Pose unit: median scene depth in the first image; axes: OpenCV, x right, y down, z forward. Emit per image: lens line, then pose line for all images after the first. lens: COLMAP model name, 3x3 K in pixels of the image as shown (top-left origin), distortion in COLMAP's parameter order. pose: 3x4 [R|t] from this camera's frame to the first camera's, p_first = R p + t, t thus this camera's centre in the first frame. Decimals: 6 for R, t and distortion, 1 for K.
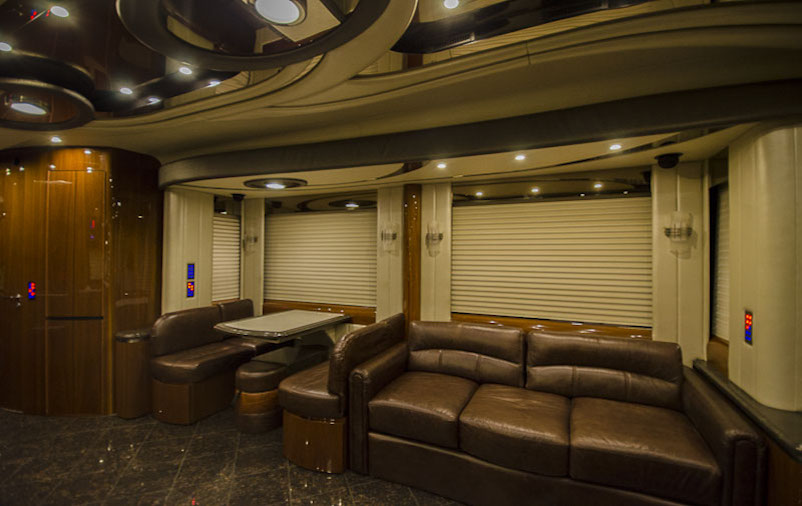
lens RADIAL K [[347.2, 0, 401.0], [0, 347.2, 253.0], [0, 0, 1]] dist [-0.002283, -0.000262]
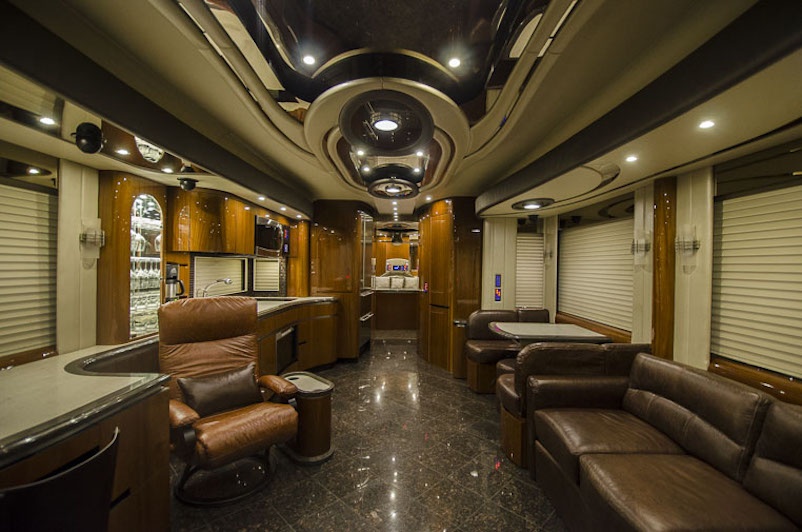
lens RADIAL K [[372.1, 0, 401.0], [0, 372.1, 266.0], [0, 0, 1]] dist [-0.000771, -0.000034]
pose [[0.408694, 0.004491, -0.912660, 0.546599], [-0.005044, 0.999984, 0.002661, -0.004088], [0.912657, 0.003516, 0.408710, 0.122672]]
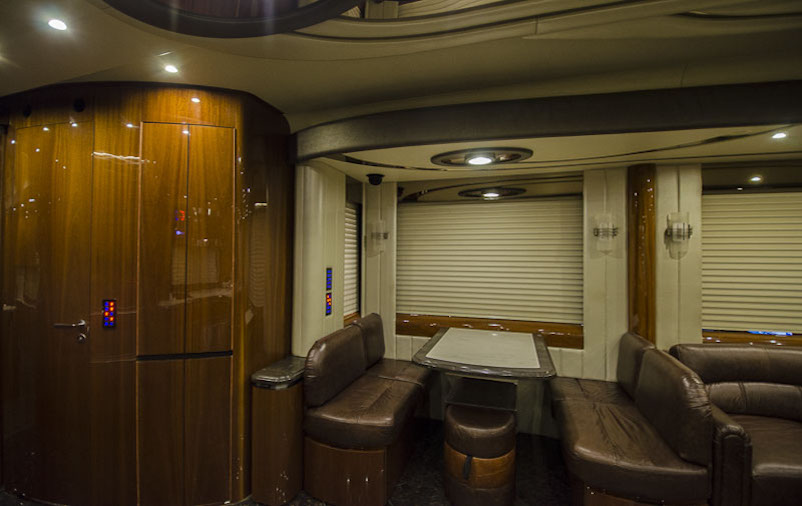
lens RADIAL K [[348.5, 0, 401.0], [0, 348.5, 253.0], [0, 0, 1]] dist [0.007981, -0.000595]
pose [[0.991118, 0.000623, 0.132985, -0.606000], [-0.000237, 0.999996, -0.002920, 0.001187], [-0.132987, 0.002862, 0.991114, 0.293686]]
